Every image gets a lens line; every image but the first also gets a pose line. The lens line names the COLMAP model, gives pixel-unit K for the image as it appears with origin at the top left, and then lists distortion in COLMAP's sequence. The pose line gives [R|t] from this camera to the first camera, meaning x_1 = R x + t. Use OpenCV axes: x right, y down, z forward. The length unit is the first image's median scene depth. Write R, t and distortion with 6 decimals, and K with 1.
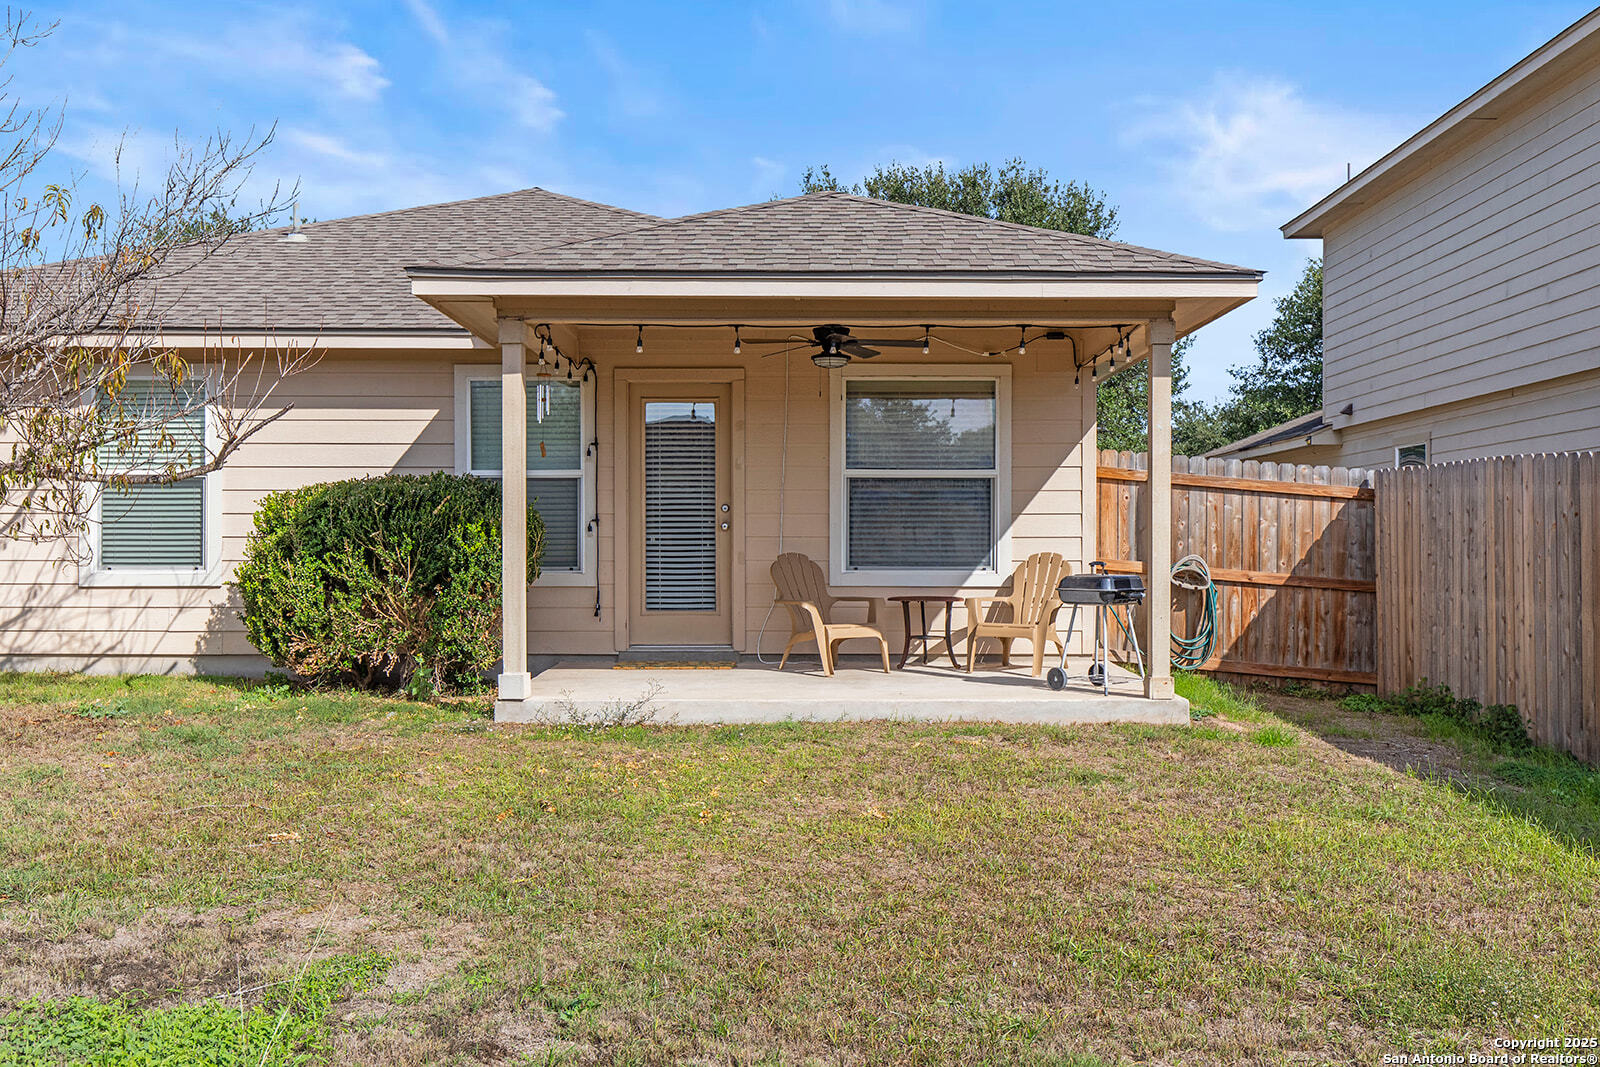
lens RADIAL K [[1536.3, 0, 800.0], [0, 1536.3, 533.5], [0, 0, 1]] dist [0.000612, -0.002019]
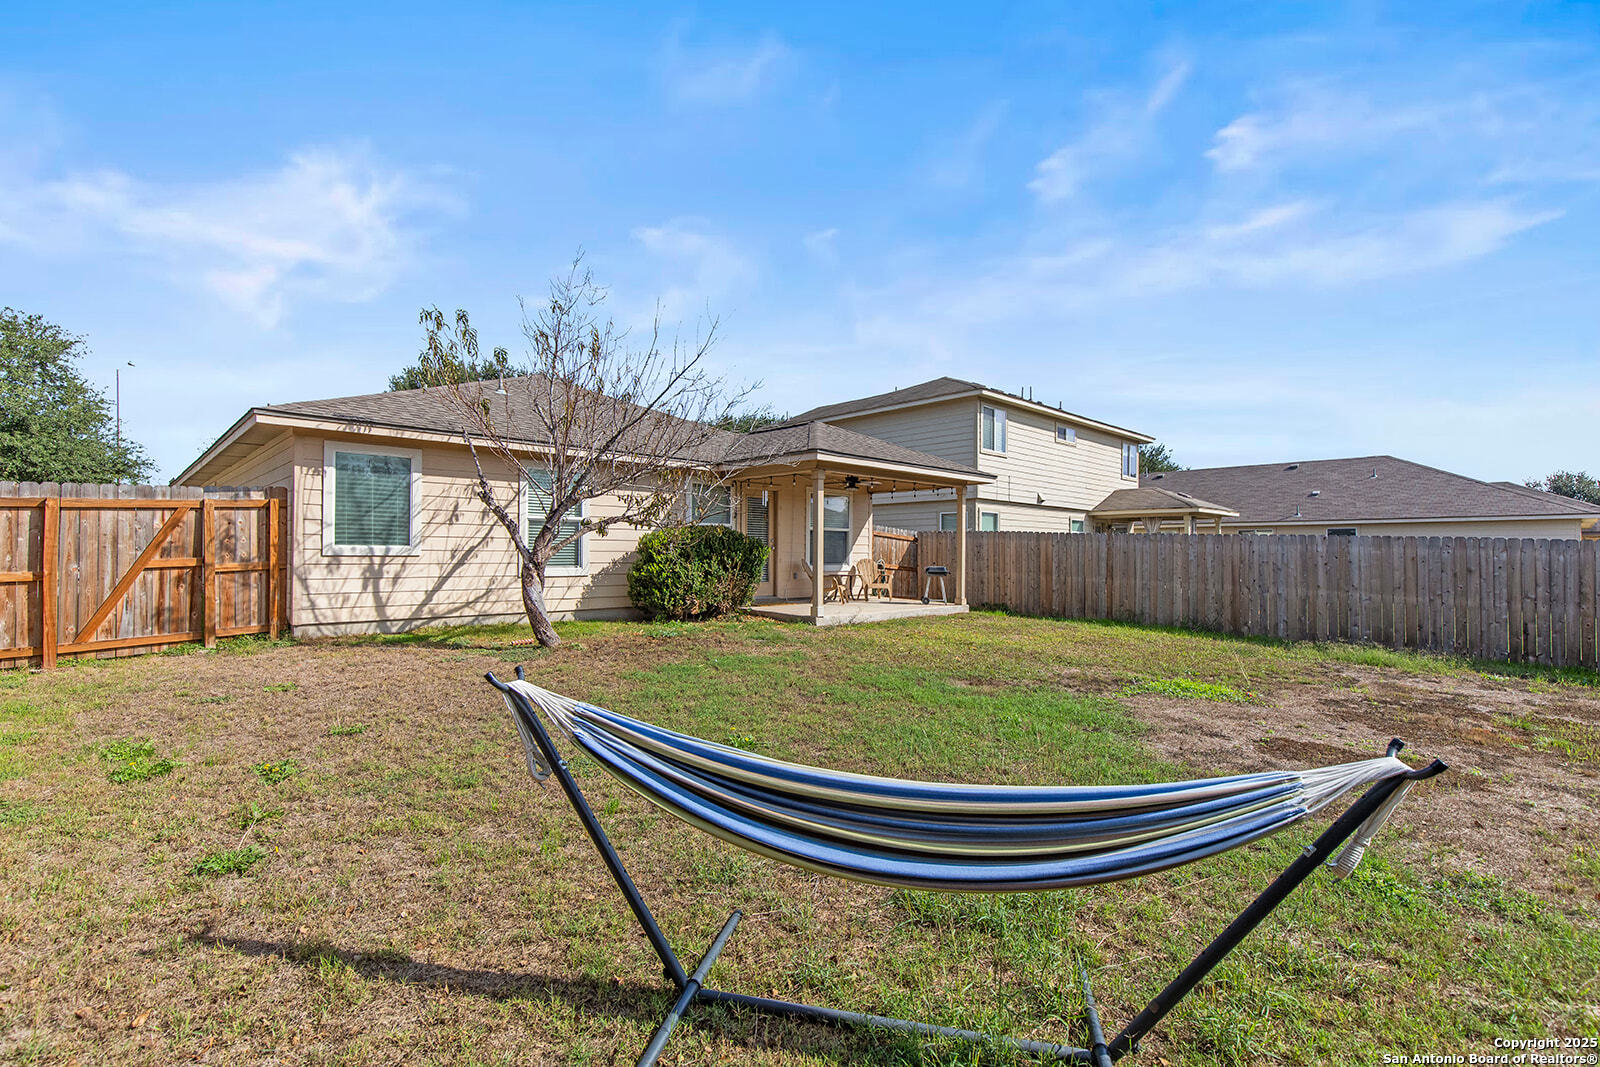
lens RADIAL K [[721.0, 0, 807.7], [0, 721.0, 537.1], [0, 0, 1]] dist [0.004573, 0.000073]
pose [[0.707265, 0.019623, 0.706676, -0.846021], [-0.014576, 0.999807, -0.013175, -0.007774], [-0.706798, -0.000982, 0.707414, 0.129534]]
